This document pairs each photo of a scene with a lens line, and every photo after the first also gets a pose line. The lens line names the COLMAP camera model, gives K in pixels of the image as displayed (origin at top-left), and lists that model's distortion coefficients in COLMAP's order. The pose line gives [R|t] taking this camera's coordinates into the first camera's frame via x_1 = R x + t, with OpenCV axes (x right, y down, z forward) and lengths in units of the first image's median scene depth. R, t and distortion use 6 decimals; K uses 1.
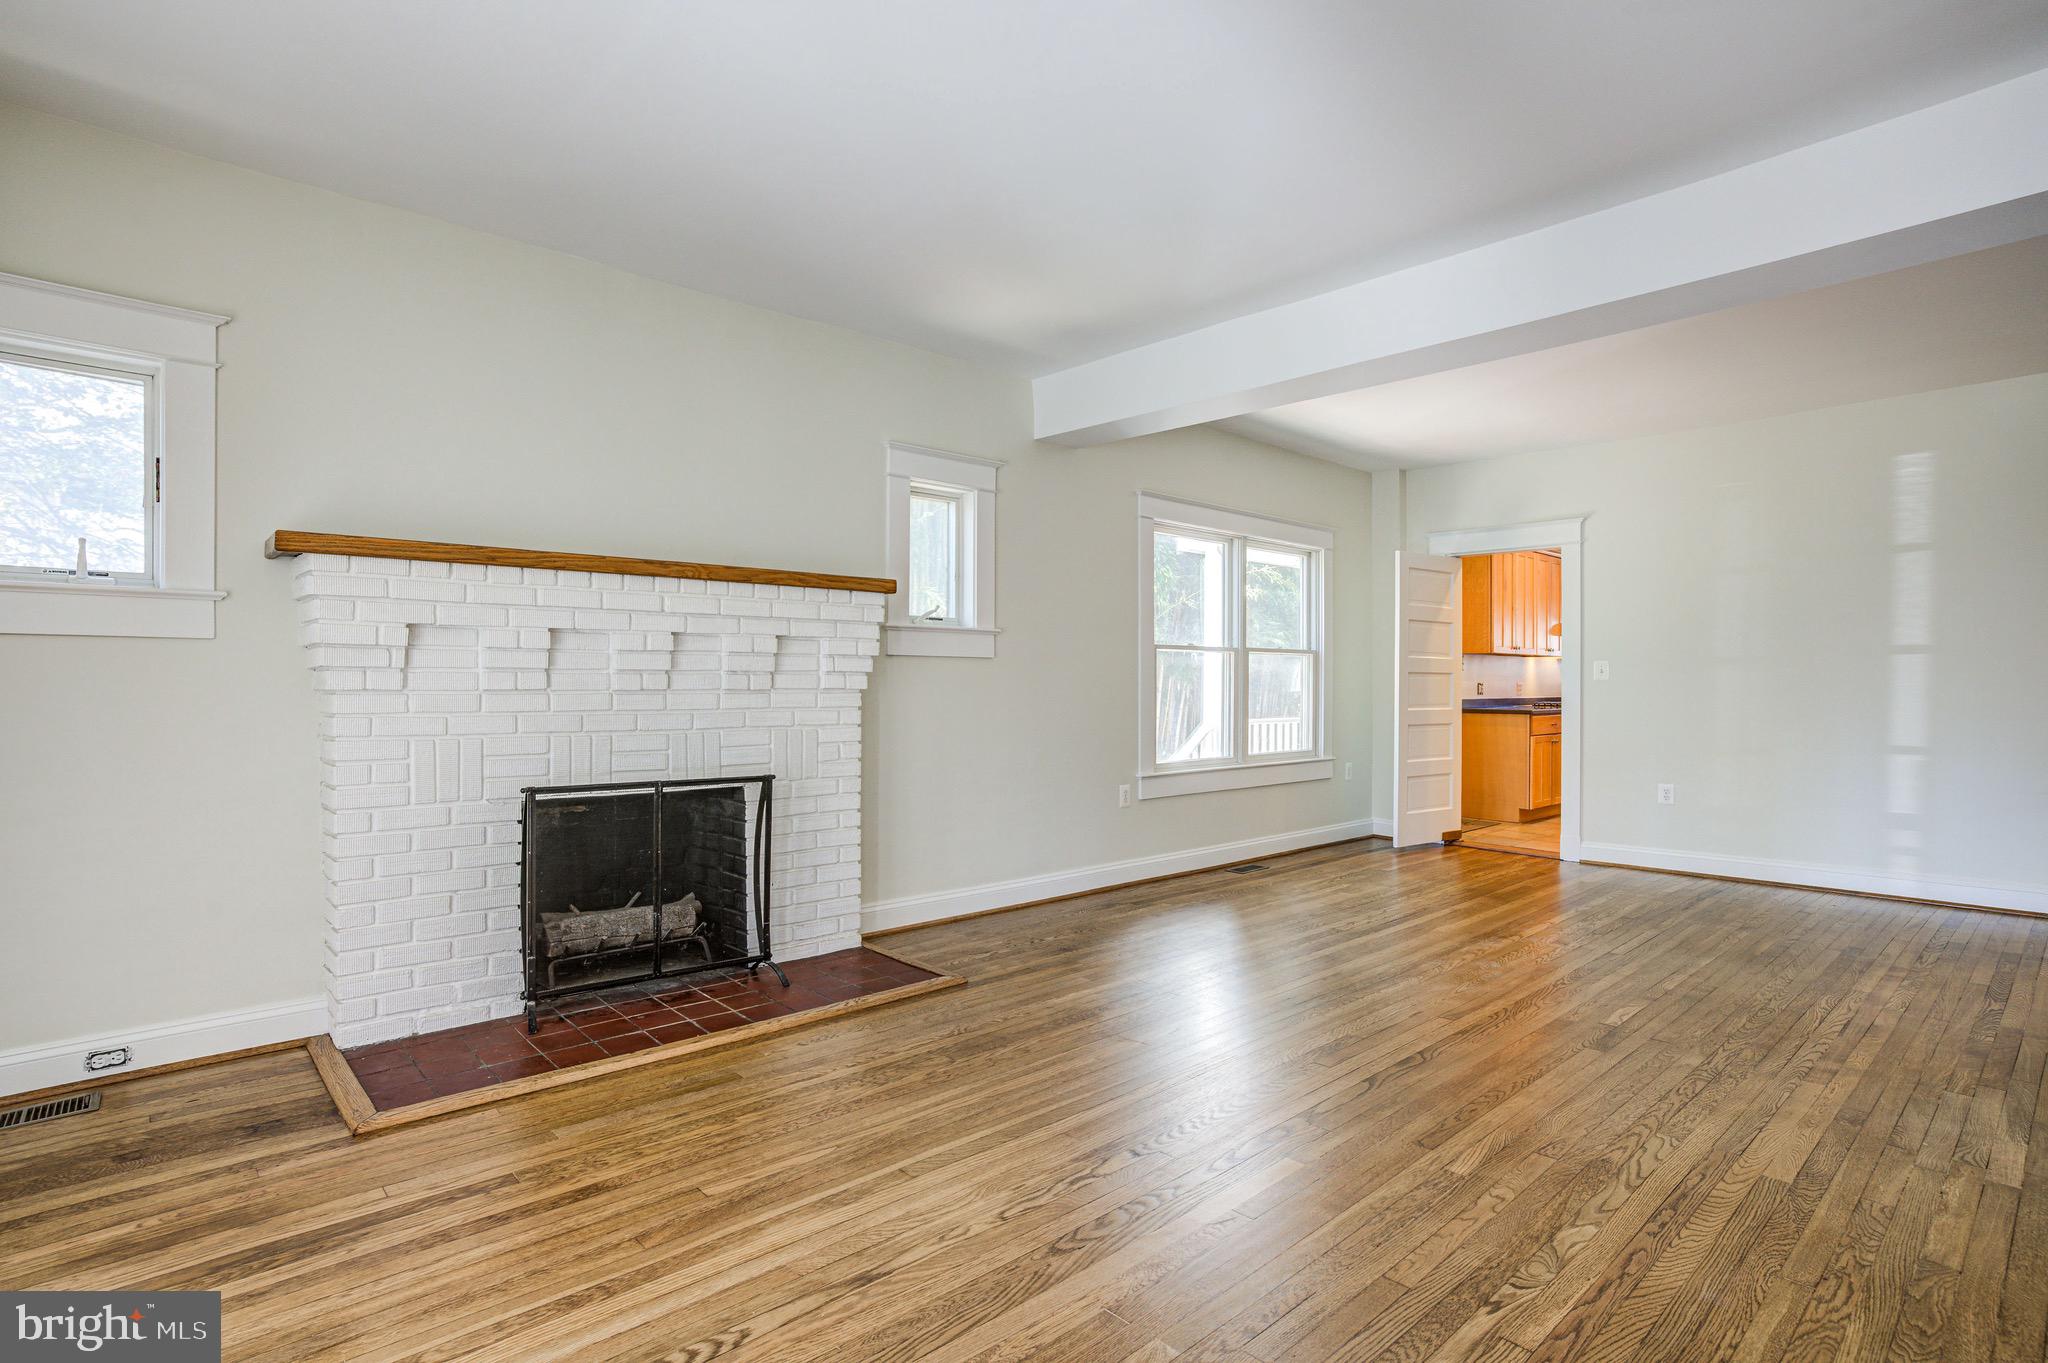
lens RADIAL K [[1002.9, 0, 1018.2], [0, 1002.9, 685.6], [0, 0, 1]] dist [-0.038813, 0.012765]
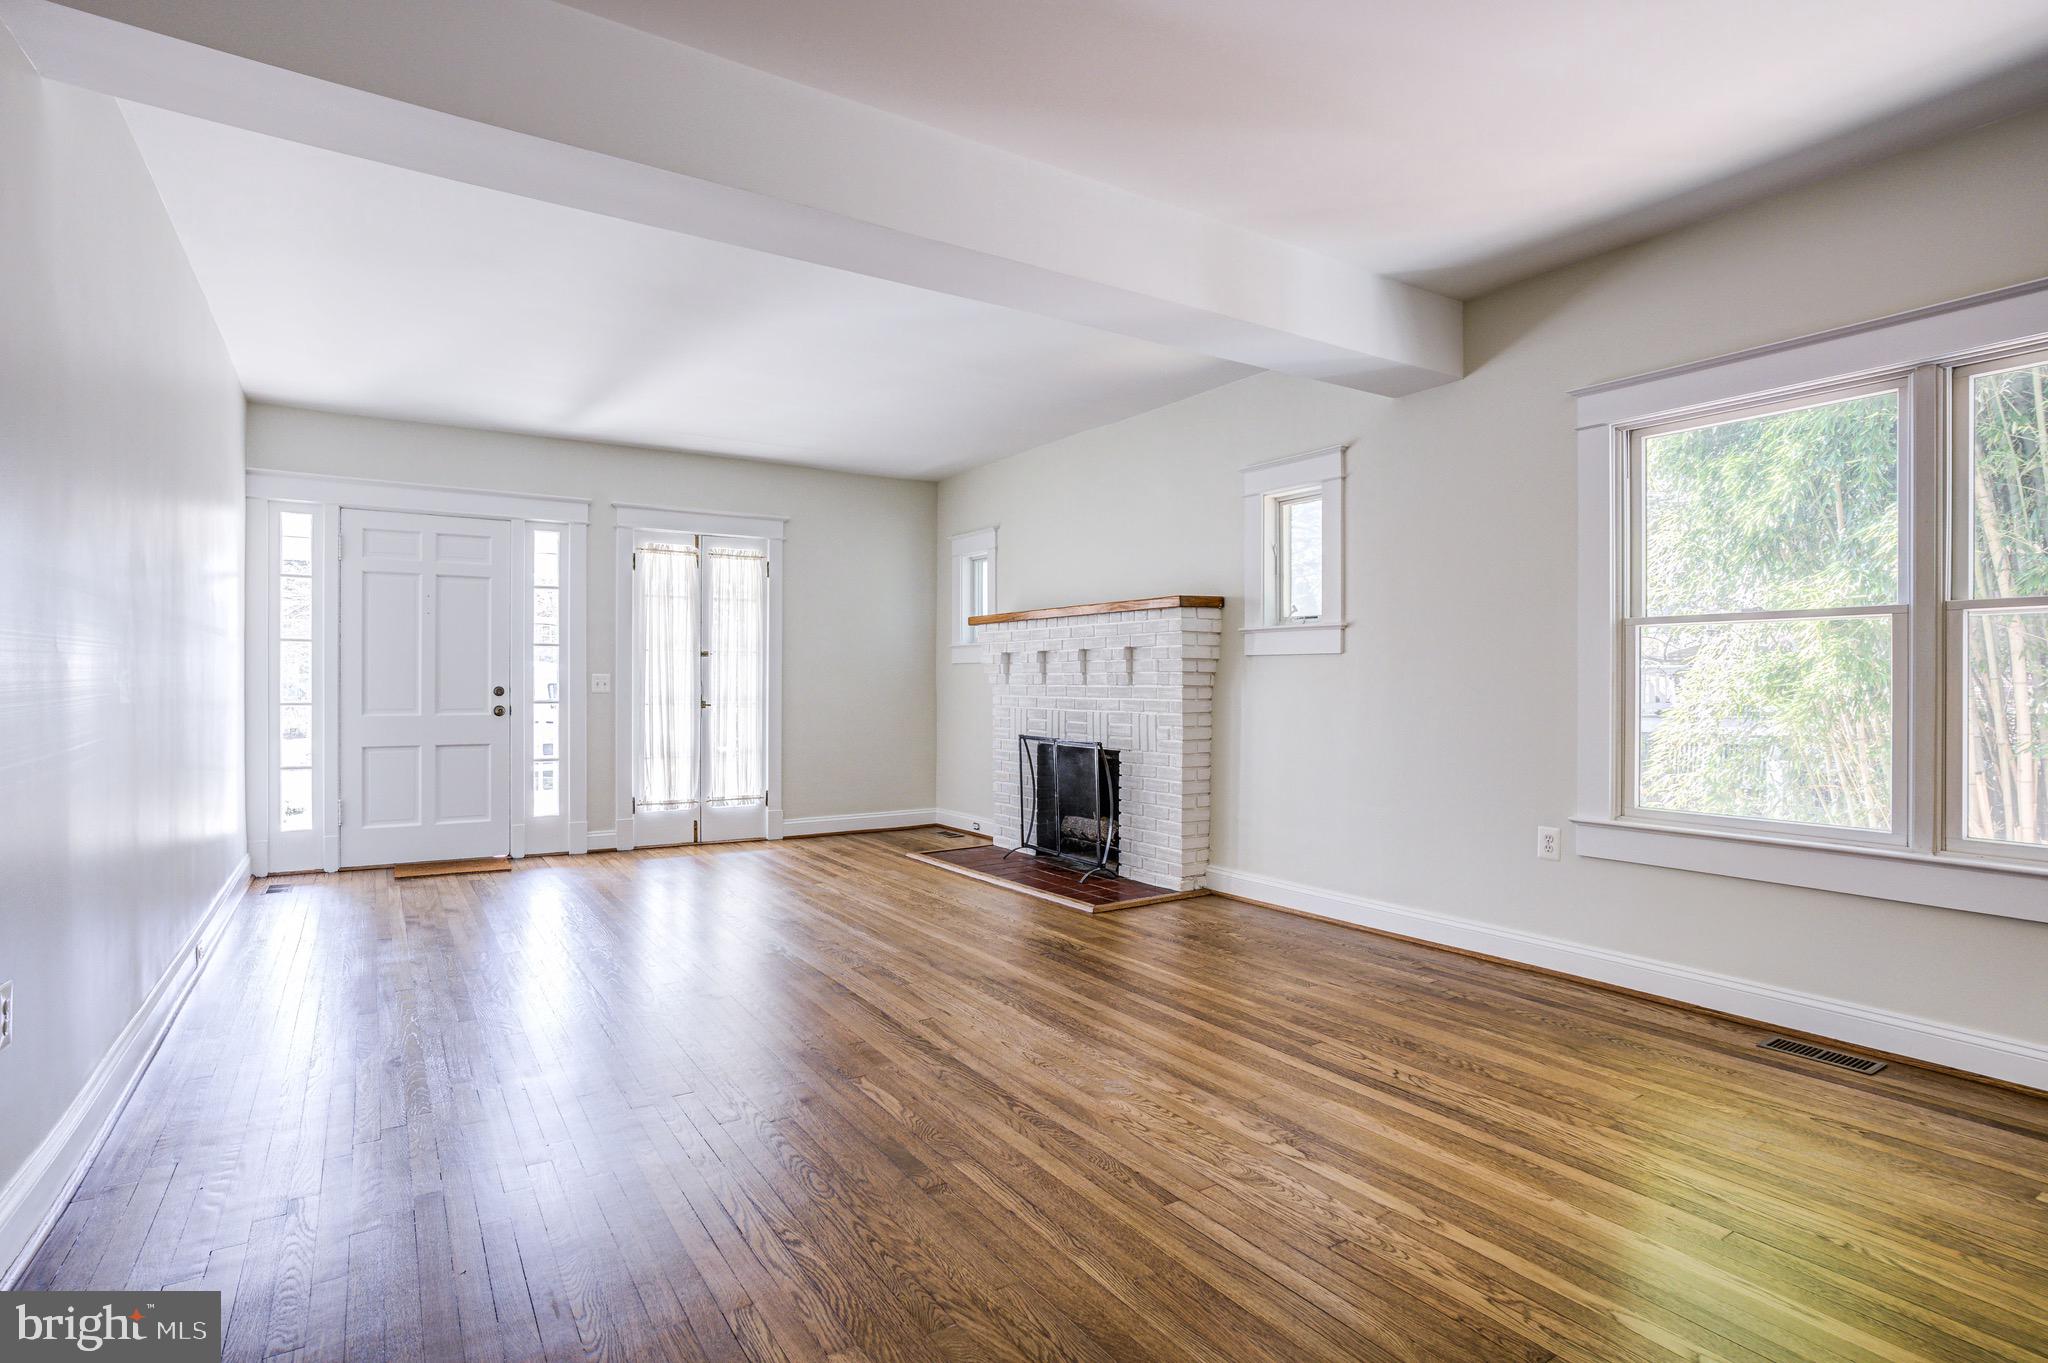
lens RADIAL K [[1002.9, 0, 1018.8], [0, 1002.9, 684.0], [0, 0, 1]] dist [-0.038813, 0.012765]
pose [[-0.152298, 0.001087, -0.988334, 1.173093], [0.002929, 0.999995, 0.000648, -0.001020], [0.988330, -0.002796, -0.152300, 1.039590]]
